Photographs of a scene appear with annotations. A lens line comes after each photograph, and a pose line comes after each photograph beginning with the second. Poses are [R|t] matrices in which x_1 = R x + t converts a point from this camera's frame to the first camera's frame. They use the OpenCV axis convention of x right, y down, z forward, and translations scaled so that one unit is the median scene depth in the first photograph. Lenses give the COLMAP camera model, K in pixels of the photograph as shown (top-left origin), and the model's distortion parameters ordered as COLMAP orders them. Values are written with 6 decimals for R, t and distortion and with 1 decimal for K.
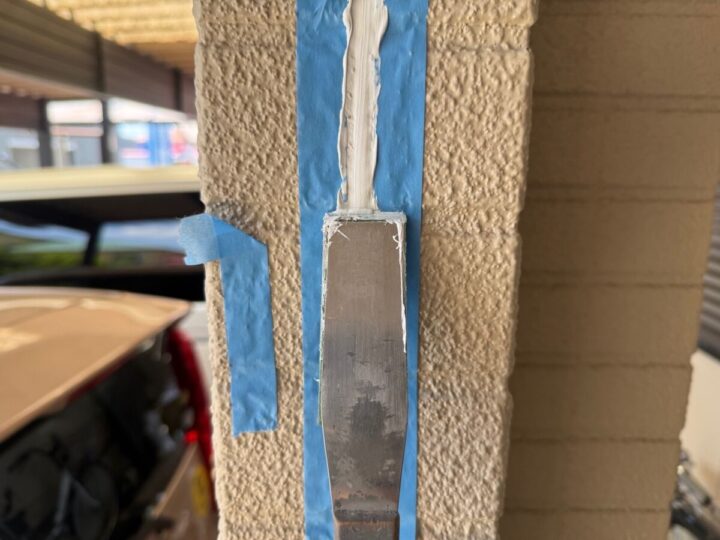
lens RADIAL K [[557.0, 0, 360.0], [0, 557.0, 270.0], [0, 0, 1]] dist [0.188761, -0.502074]
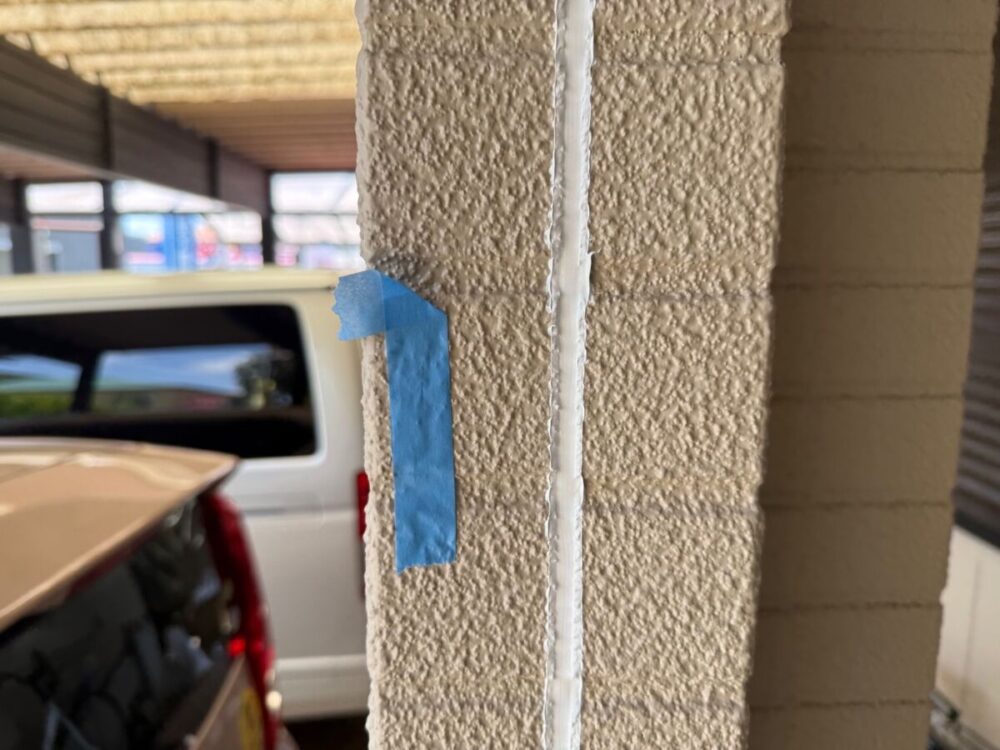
lens RADIAL K [[773.7, 0, 500.0], [0, 773.7, 375.0], [0, 0, 1]] dist [0.188761, -0.502074]
pose [[0.998243, -0.006770, 0.058873, -0.154647], [0.010390, 0.998059, -0.061404, 0.104176], [-0.058343, 0.061907, 0.996375, -0.053149]]
